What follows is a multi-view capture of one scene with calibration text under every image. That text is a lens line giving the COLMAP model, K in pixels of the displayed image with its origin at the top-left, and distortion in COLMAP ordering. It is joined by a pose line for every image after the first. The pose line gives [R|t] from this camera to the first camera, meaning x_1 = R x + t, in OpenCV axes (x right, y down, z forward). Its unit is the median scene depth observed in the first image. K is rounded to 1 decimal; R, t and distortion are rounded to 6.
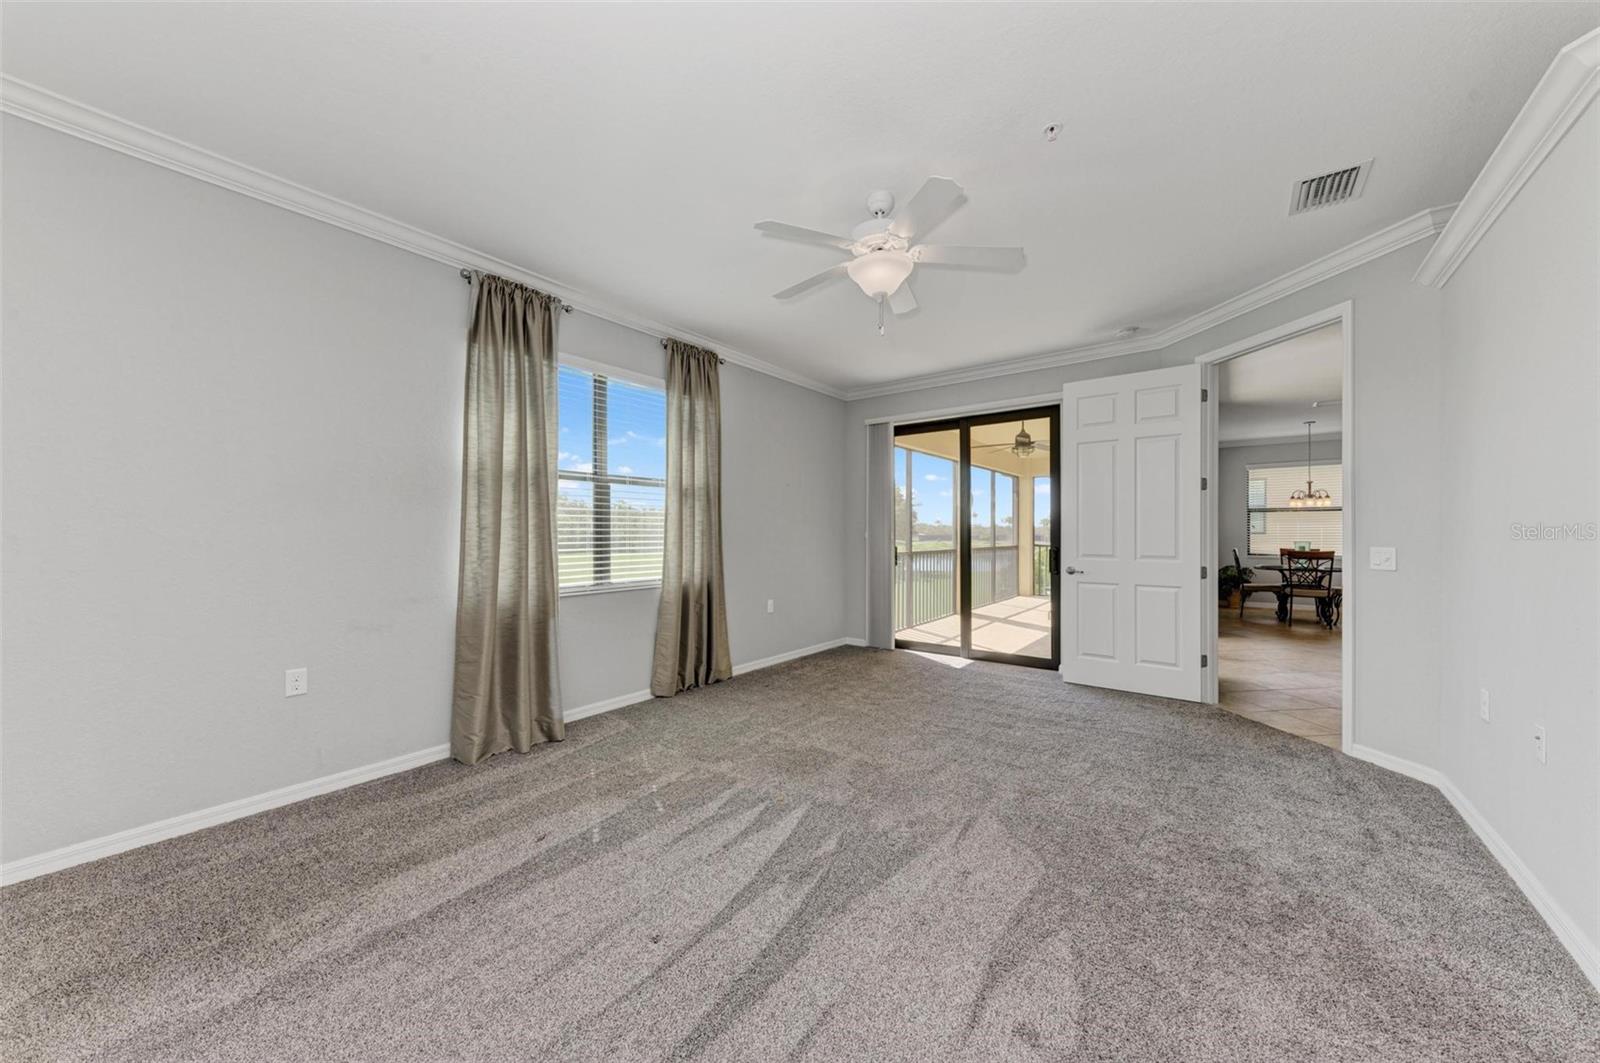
lens RADIAL K [[571.4, 0, 797.9], [0, 571.4, 531.7], [0, 0, 1]] dist [0.010346, 0.000070]
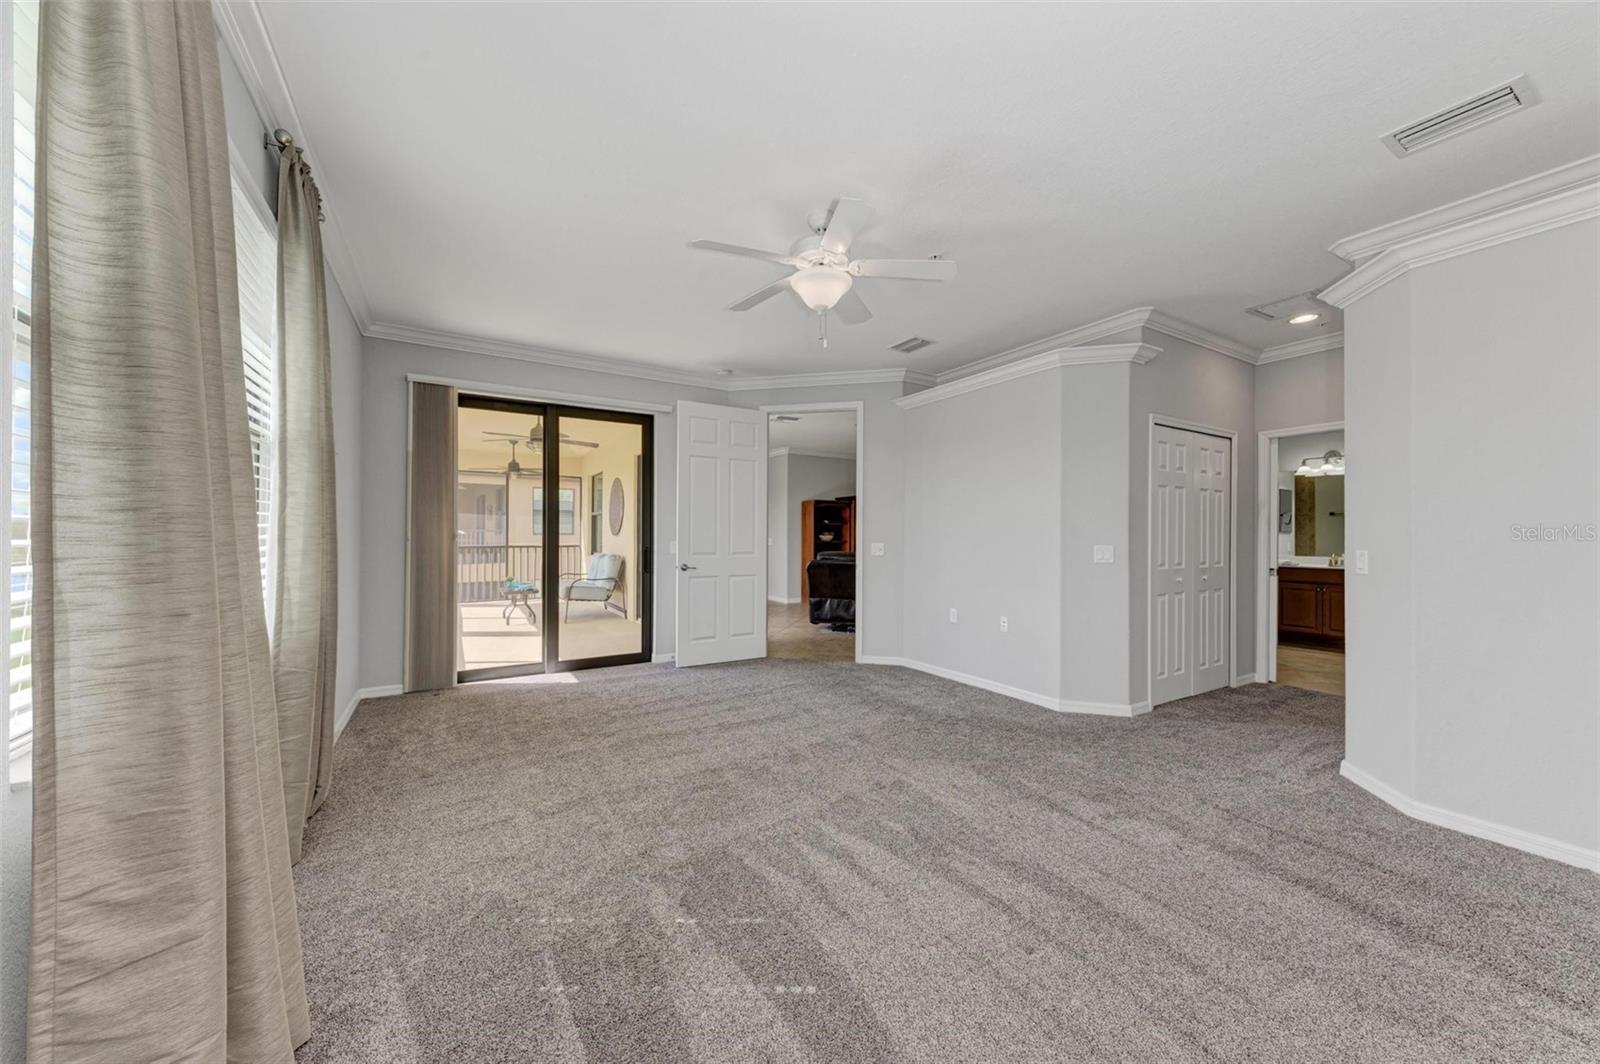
lens RADIAL K [[571.4, 0, 797.9], [0, 571.4, 532.2], [0, 0, 1]] dist [0.010346, 0.000070]
pose [[0.357435, 0.006109, 0.933918, -0.556134], [-0.007682, 0.999964, -0.003601, 0.000792], [-0.933906, -0.005887, 0.357469, 0.434187]]
